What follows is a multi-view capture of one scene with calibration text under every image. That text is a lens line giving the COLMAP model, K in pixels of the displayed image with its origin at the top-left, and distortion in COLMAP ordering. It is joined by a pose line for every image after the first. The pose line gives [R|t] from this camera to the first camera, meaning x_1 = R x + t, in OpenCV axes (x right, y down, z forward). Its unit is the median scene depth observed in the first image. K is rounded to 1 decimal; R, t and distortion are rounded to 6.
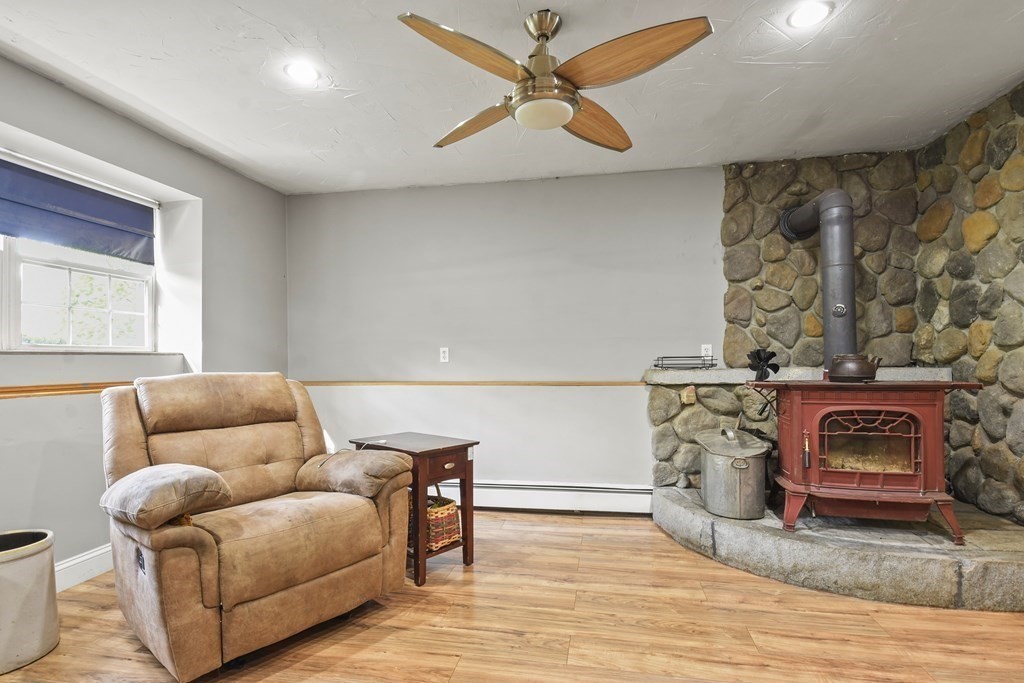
lens RADIAL K [[525.5, 0, 500.1], [0, 525.5, 359.1], [0, 0, 1]] dist [-0.016675, -0.003845]
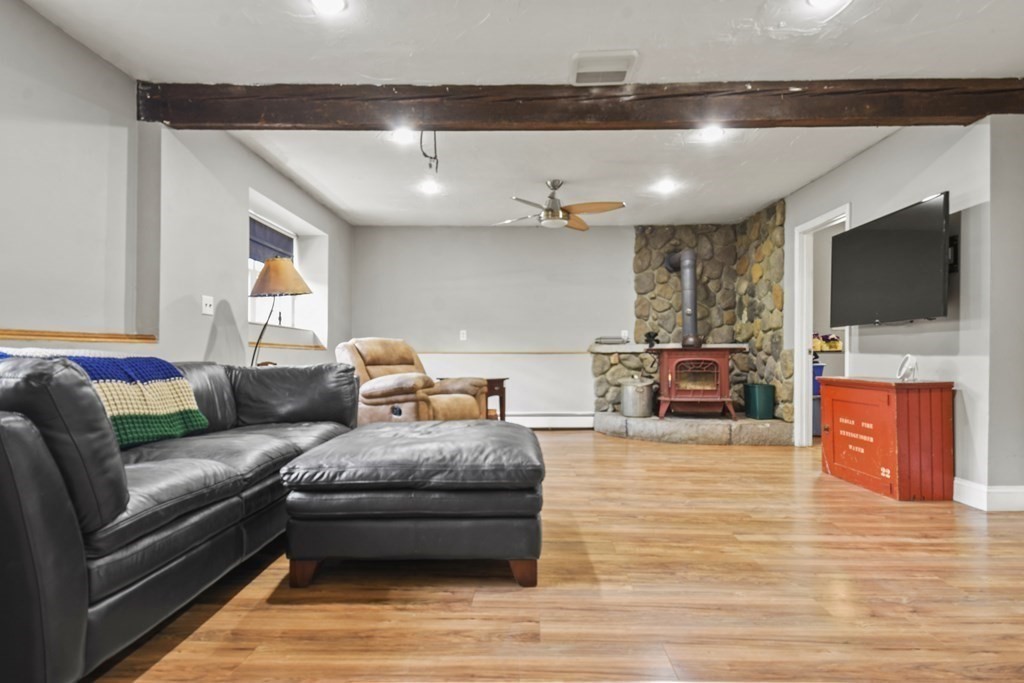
lens RADIAL K [[591.4, 0, 510.6], [0, 591.4, 345.9], [0, 0, 1]] dist [-0.006055, -0.001455]
pose [[0.985031, 0.011314, 0.172006, -0.324729], [-0.007608, 0.999725, -0.022186, 0.072804], [-0.172209, 0.020545, 0.984846, -0.892893]]
